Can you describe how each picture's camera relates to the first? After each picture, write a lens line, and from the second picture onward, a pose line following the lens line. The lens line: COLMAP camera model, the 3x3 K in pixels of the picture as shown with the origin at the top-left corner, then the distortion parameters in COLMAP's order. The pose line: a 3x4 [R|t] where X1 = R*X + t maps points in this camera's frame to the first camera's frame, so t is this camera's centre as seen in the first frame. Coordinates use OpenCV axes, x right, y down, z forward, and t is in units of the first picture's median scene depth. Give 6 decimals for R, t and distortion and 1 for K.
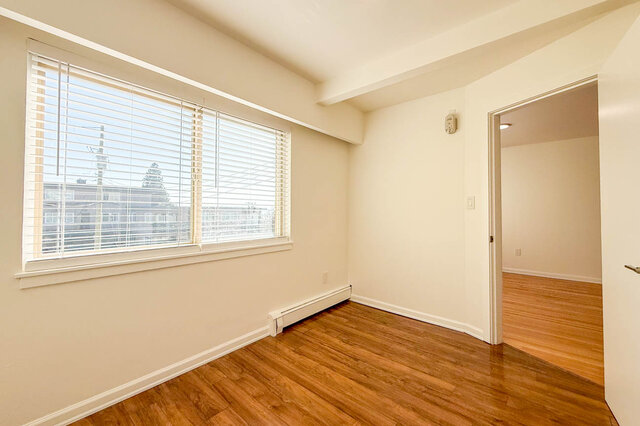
lens RADIAL K [[264.1, 0, 322.3], [0, 264.1, 207.5], [0, 0, 1]] dist [0.001254, -0.000097]
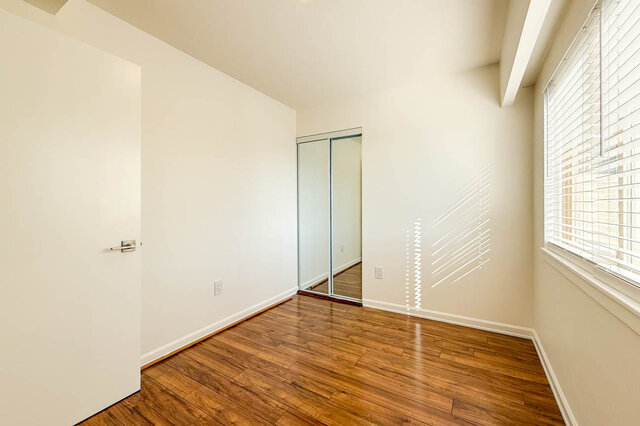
lens RADIAL K [[264.1, 0, 322.3], [0, 264.1, 207.5], [0, 0, 1]] dist [0.001254, -0.000097]
pose [[-0.984625, 0.000288, -0.174678, 0.196000], [0.002644, 0.999909, -0.013254, 0.025201], [0.174659, -0.013512, -0.984536, 1.400400]]
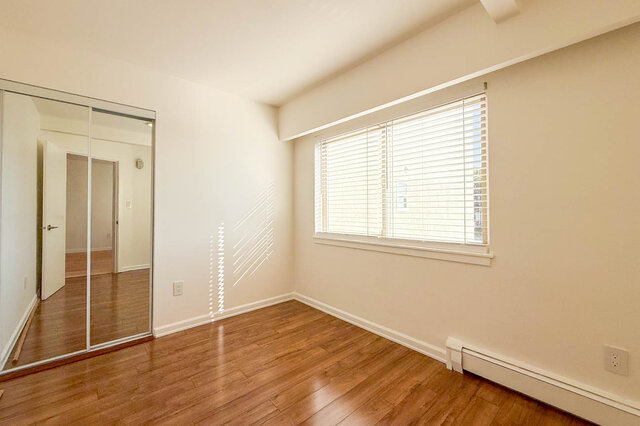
lens RADIAL K [[264.1, 0, 322.3], [0, 264.1, 207.5], [0, 0, 1]] dist [0.001254, -0.000097]
pose [[-0.135480, -0.014361, -0.990676, 0.773425], [0.019359, 0.999666, -0.017138, 0.017641], [0.990591, -0.021500, -0.135156, 0.878552]]
